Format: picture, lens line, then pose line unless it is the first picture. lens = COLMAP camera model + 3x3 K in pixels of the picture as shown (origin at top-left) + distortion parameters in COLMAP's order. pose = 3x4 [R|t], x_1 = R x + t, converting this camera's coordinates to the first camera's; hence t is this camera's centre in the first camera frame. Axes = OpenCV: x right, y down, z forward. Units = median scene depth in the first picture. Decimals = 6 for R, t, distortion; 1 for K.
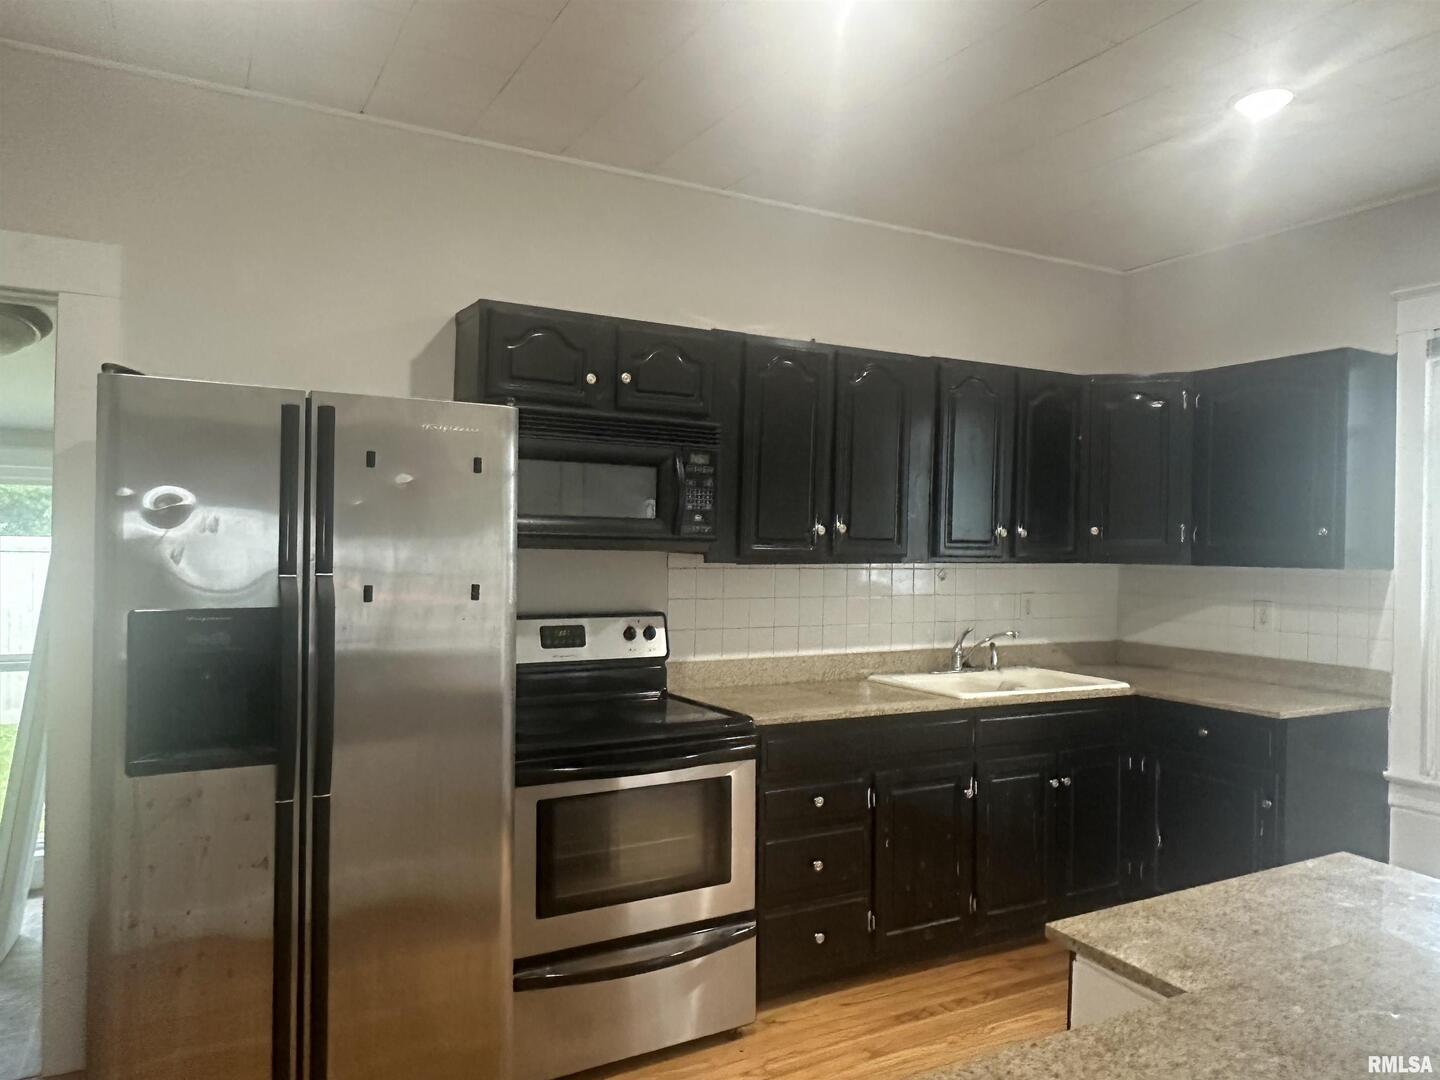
lens RADIAL K [[967.6, 0, 720.0], [0, 967.6, 540.0], [0, 0, 1]] dist [0.005330, 0.002226]
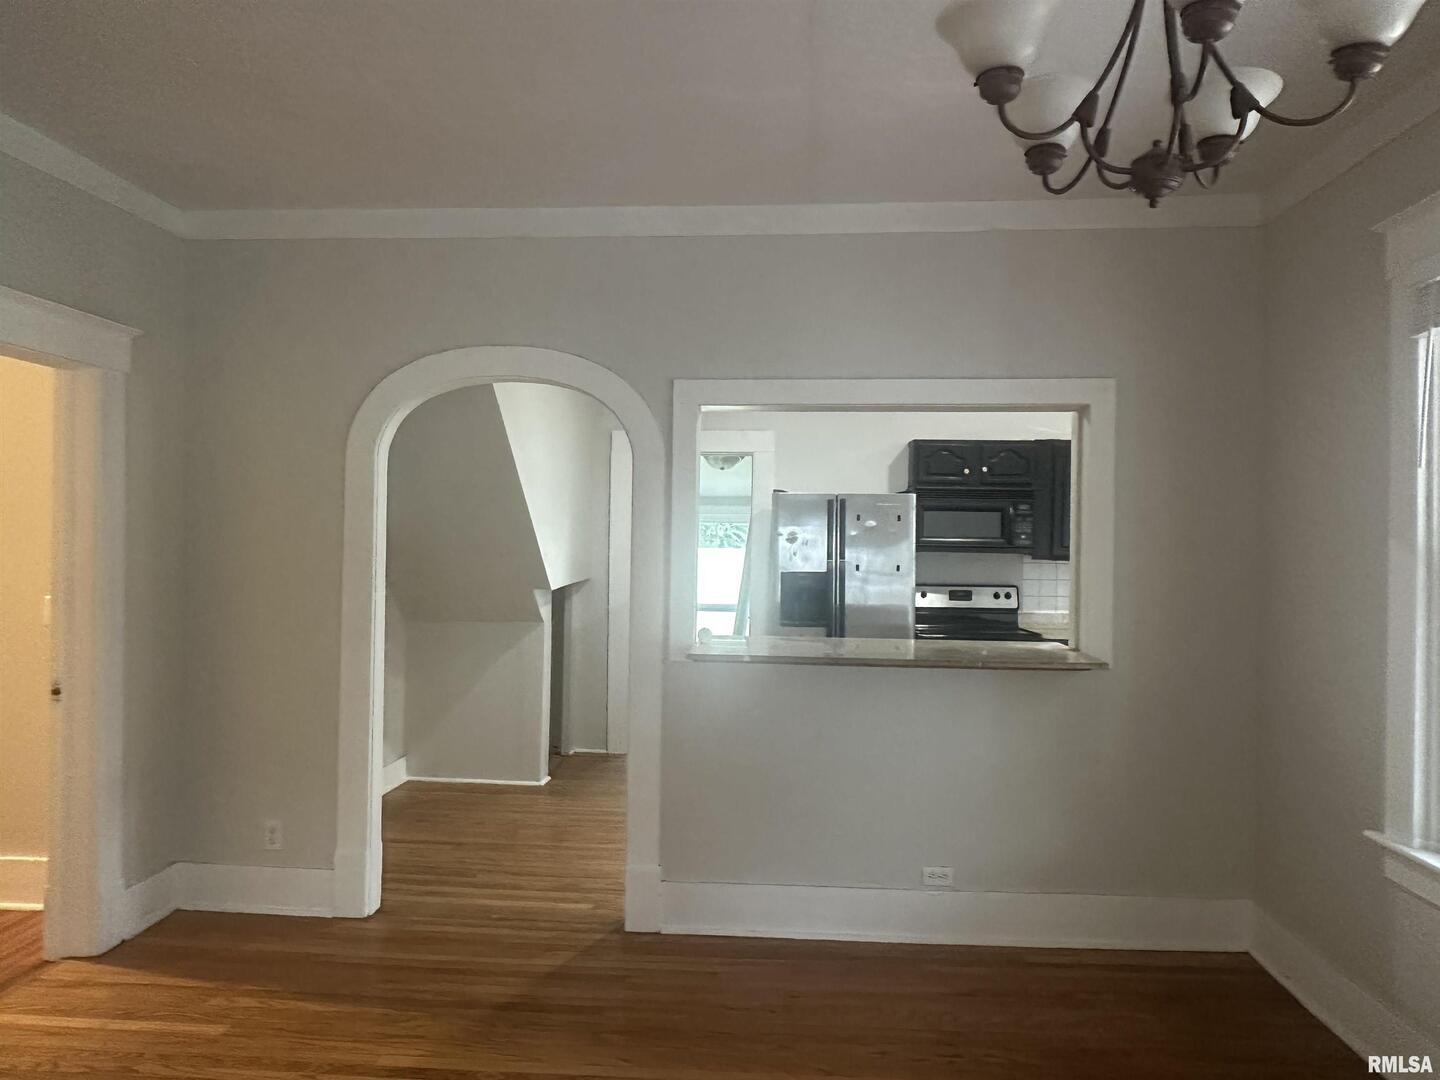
lens RADIAL K [[967.6, 0, 720.0], [0, 967.6, 540.0], [0, 0, 1]] dist [0.005330, 0.002226]
pose [[0.829807, -0.012016, -0.557921, 0.581136], [0.002747, 0.999844, -0.017448, 0.017633], [0.558044, 0.012946, 0.829710, -1.021693]]
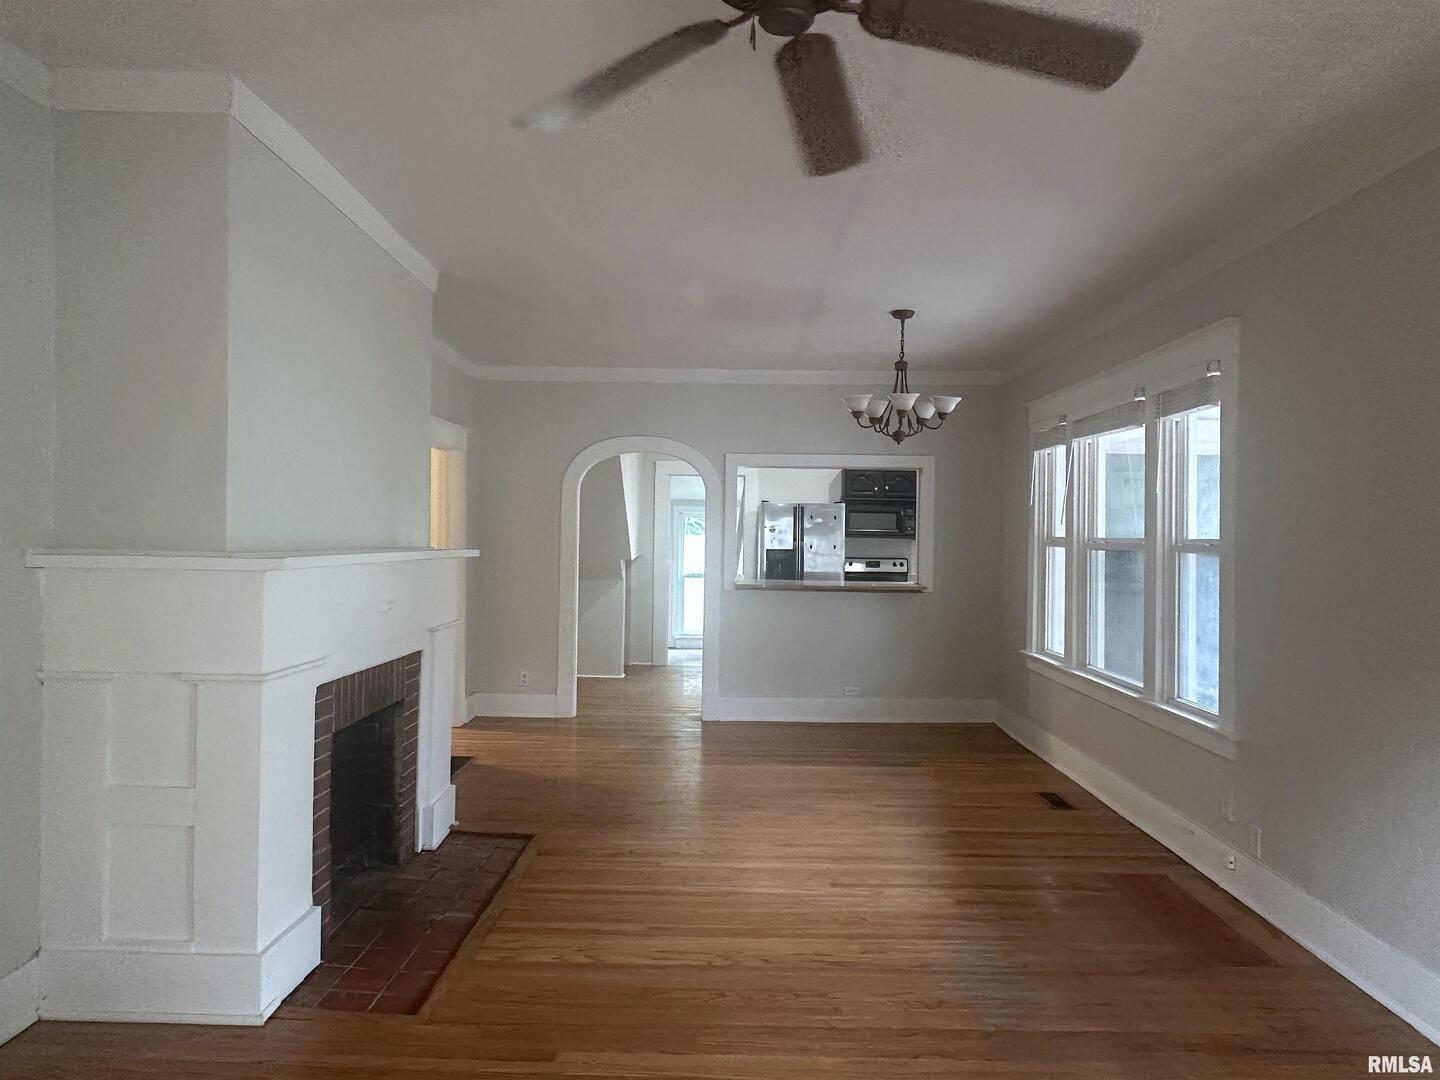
lens RADIAL K [[1007.2, 0, 718.4], [0, 1007.2, 517.3], [0, 0, 1]] dist [0.003837, 0.000657]
pose [[0.862927, -0.015120, -0.505102, 1.177979], [0.002064, 0.999649, -0.026398, 0.029451], [0.505324, 0.021737, 0.862656, -2.354330]]
